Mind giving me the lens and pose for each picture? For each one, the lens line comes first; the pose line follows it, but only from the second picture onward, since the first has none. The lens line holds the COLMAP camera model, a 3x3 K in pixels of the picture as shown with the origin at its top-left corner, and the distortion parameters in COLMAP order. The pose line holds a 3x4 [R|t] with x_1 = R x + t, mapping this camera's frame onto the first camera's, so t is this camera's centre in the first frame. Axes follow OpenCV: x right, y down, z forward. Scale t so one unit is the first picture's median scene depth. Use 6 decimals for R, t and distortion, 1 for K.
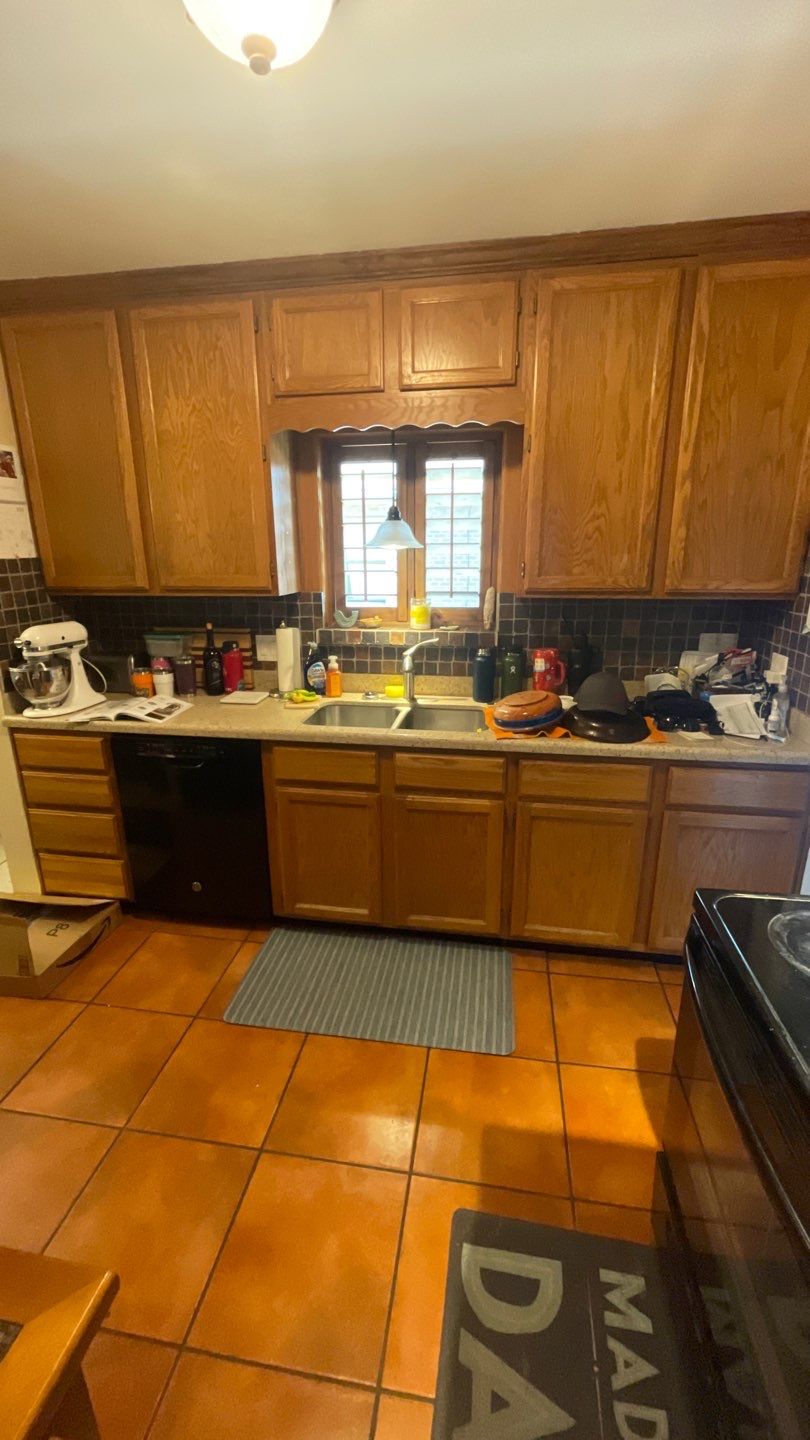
lens RADIAL K [[580.9, 0, 406.3], [0, 580.9, 714.1], [0, 0, 1]] dist [-0.003405, -0.000380]
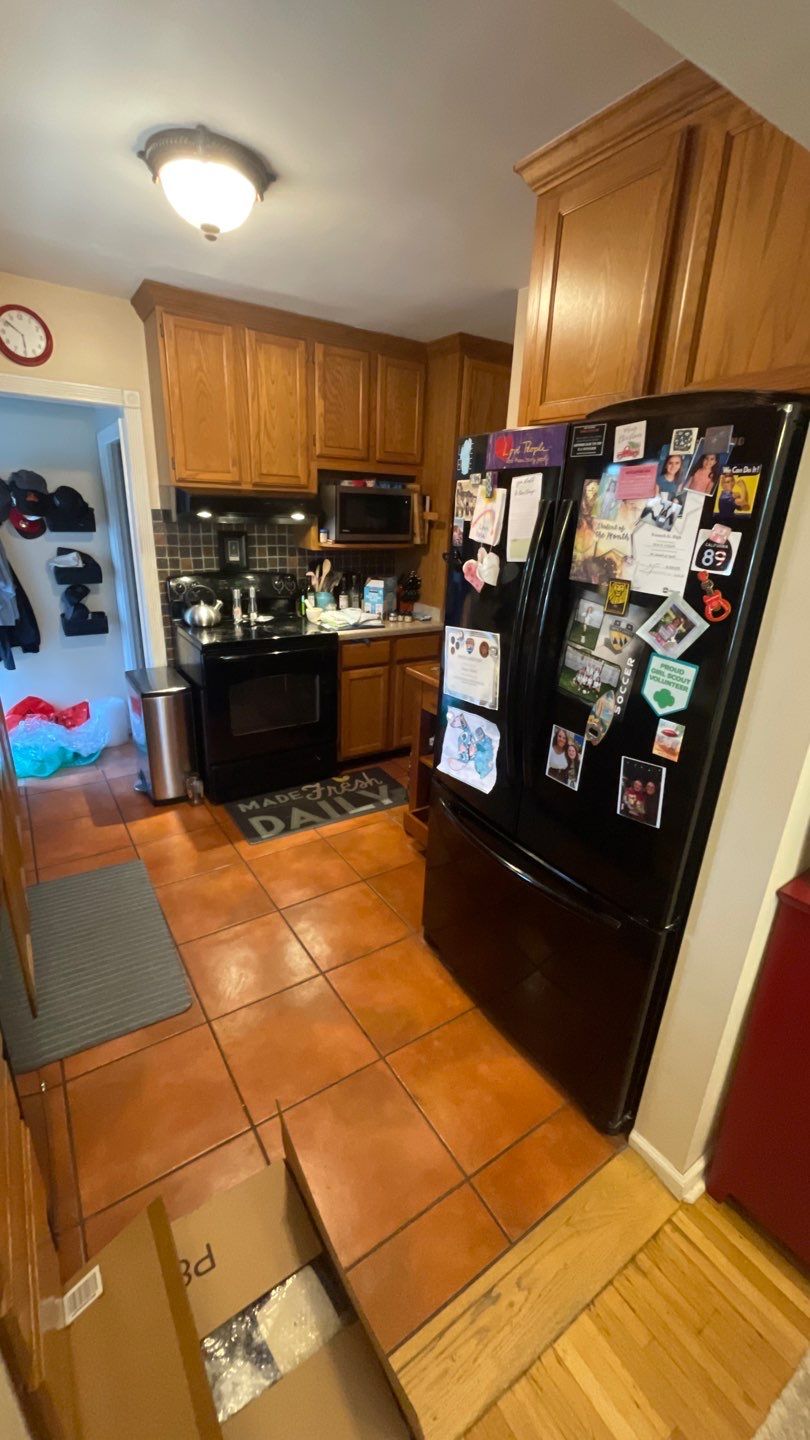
lens RADIAL K [[580.9, 0, 406.3], [0, 580.9, 714.1], [0, 0, 1]] dist [-0.003405, -0.000380]
pose [[-0.683707, -0.258096, 0.682591, -1.702443], [0.168349, 0.854355, 0.491666, -0.480608], [-0.710072, 0.451069, -0.540679, 1.650446]]
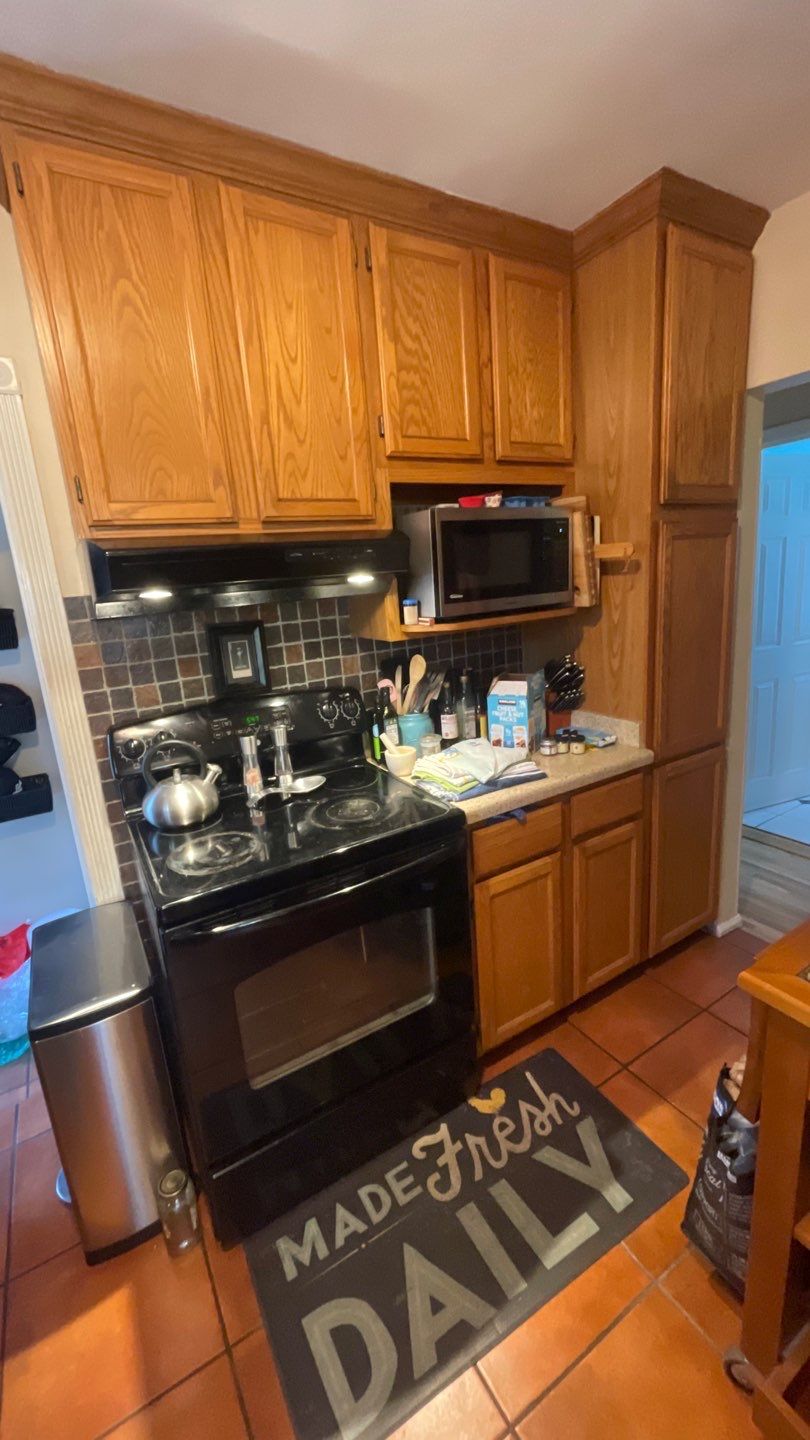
lens RADIAL K [[571.4, 0, 403.5], [0, 571.4, 710.6], [0, 0, 1]] dist [-0.008603, -0.000241]
pose [[-0.641893, -0.111241, 0.758682, -0.432720], [0.286344, 0.883070, 0.371745, -0.226844], [-0.711323, 0.455865, -0.534983, 0.934474]]
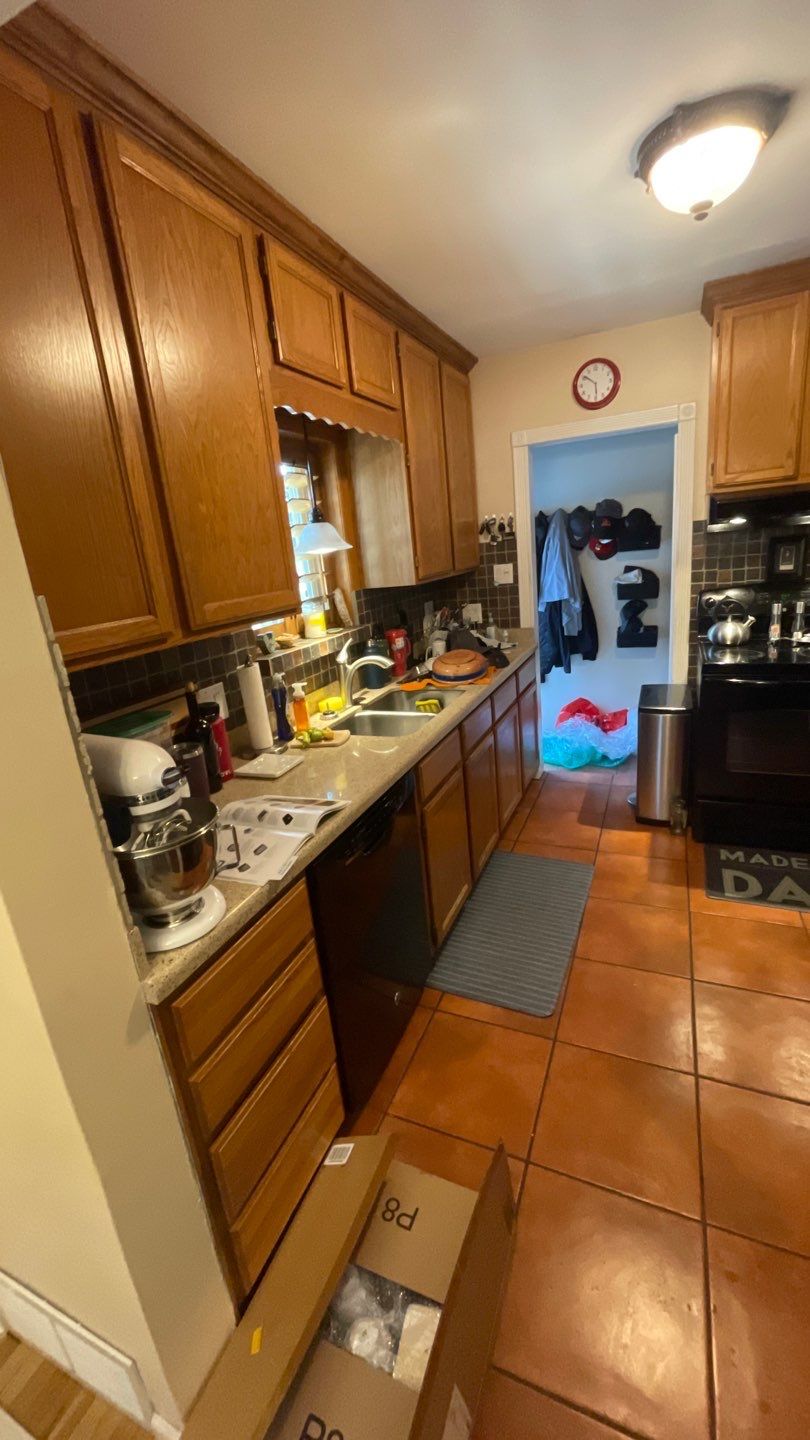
lens RADIAL K [[583.6, 0, 413.7], [0, 583.6, 714.4], [0, 0, 1]] dist [-0.007868, 0.000167]
pose [[0.240157, -0.283352, 0.928459, -1.762139], [0.348940, 0.917720, 0.189817, -0.321066], [-0.905851, 0.278391, 0.319270, 1.193211]]
